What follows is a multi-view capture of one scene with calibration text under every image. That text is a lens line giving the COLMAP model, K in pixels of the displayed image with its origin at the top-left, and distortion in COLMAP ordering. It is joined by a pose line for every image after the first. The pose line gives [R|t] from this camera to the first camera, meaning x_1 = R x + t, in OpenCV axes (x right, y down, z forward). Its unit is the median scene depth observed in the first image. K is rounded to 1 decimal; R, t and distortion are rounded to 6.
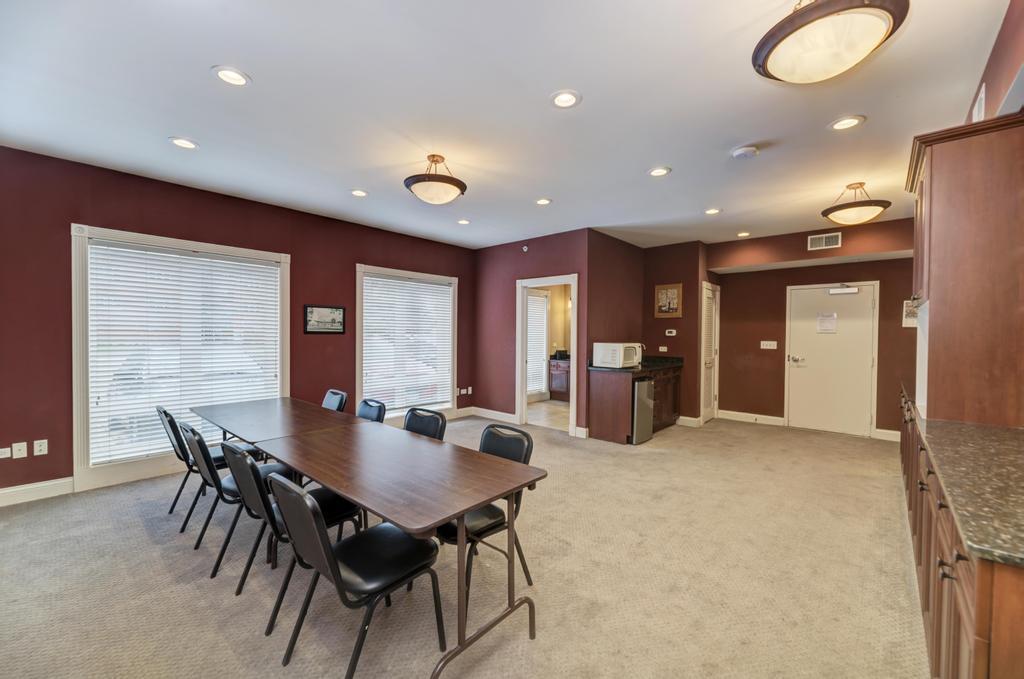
lens RADIAL K [[411.0, 0, 509.8], [0, 411.0, 344.1], [0, 0, 1]] dist [0.000511, 0.000050]
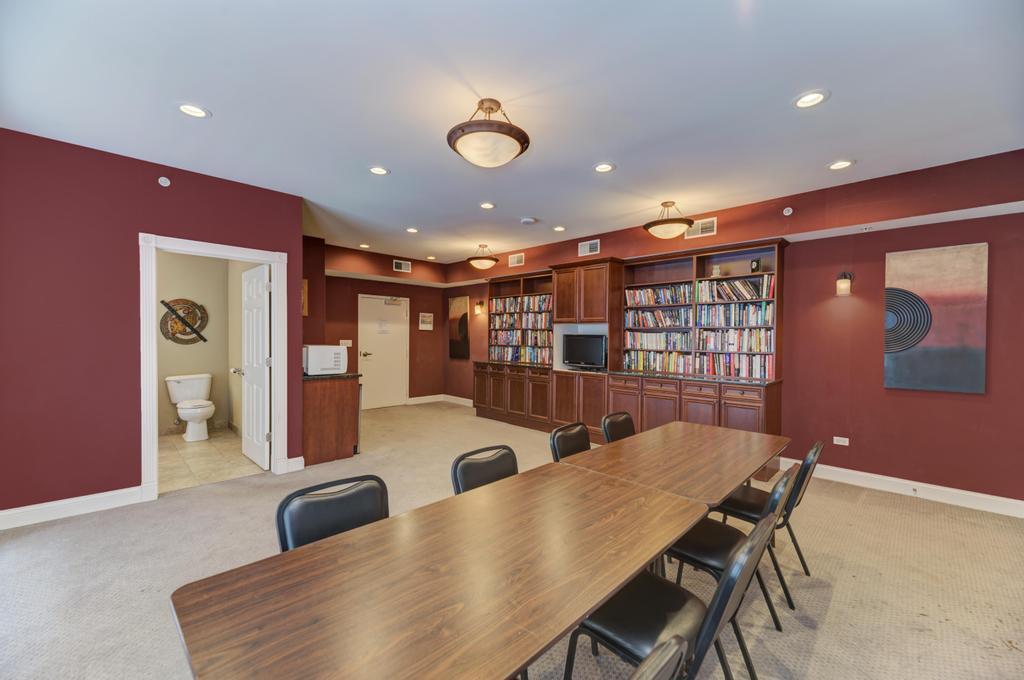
lens RADIAL K [[411.0, 0, 512.0], [0, 411.0, 339.4], [0, 0, 1]] dist [0.000511, 0.000050]
pose [[0.045216, -0.012815, 0.998895, -0.505542], [0.015976, 0.999799, 0.012103, -0.015851], [-0.998849, 0.015411, 0.045412, 0.502734]]
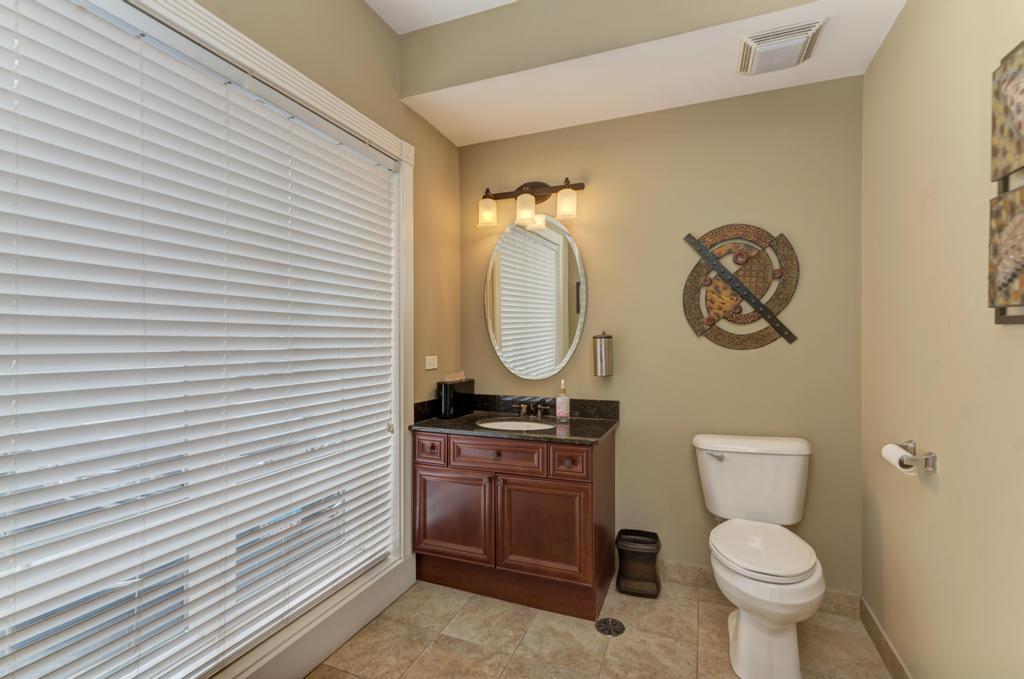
lens RADIAL K [[473.9, 0, 511.3], [0, 473.9, 344.9], [0, 0, 1]] dist [-0.000194, 0.000011]
pose [[0.938868, -0.009914, 0.344133, 0.074504], [0.015740, 0.999776, -0.014141, -0.006266], [-0.343916, 0.018693, 0.938814, 0.978347]]
